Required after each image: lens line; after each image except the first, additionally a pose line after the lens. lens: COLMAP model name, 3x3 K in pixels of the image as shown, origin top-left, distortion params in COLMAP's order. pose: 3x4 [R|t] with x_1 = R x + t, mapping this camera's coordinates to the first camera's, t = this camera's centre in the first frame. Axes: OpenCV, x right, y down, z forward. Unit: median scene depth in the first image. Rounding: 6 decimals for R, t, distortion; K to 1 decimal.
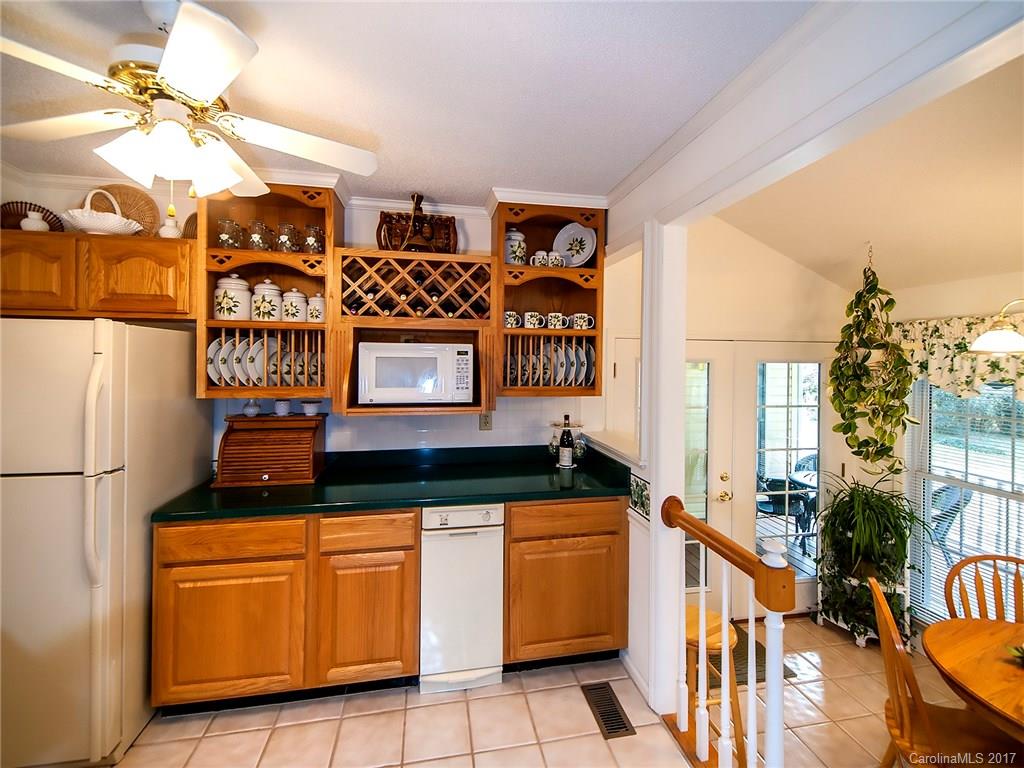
lens RADIAL K [[439.1, 0, 512.0], [0, 439.1, 366.8], [0, 0, 1]] dist [-0.001174, -0.000423]
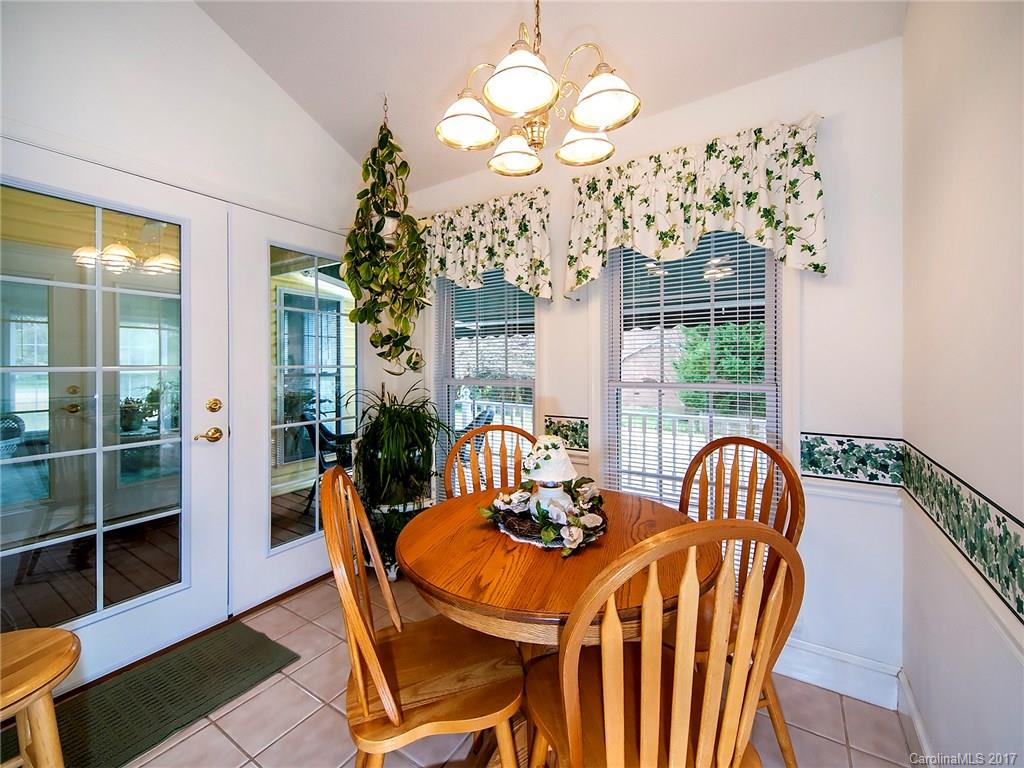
lens RADIAL K [[427.0, 0, 506.3], [0, 427.0, 370.4], [0, 0, 1]] dist [-0.001357, -0.000572]
pose [[0.695795, -0.017630, 0.718024, 0.385051], [0.015184, 0.999836, 0.009835, 0.238992], [-0.718079, 0.004059, 0.695949, 0.271407]]
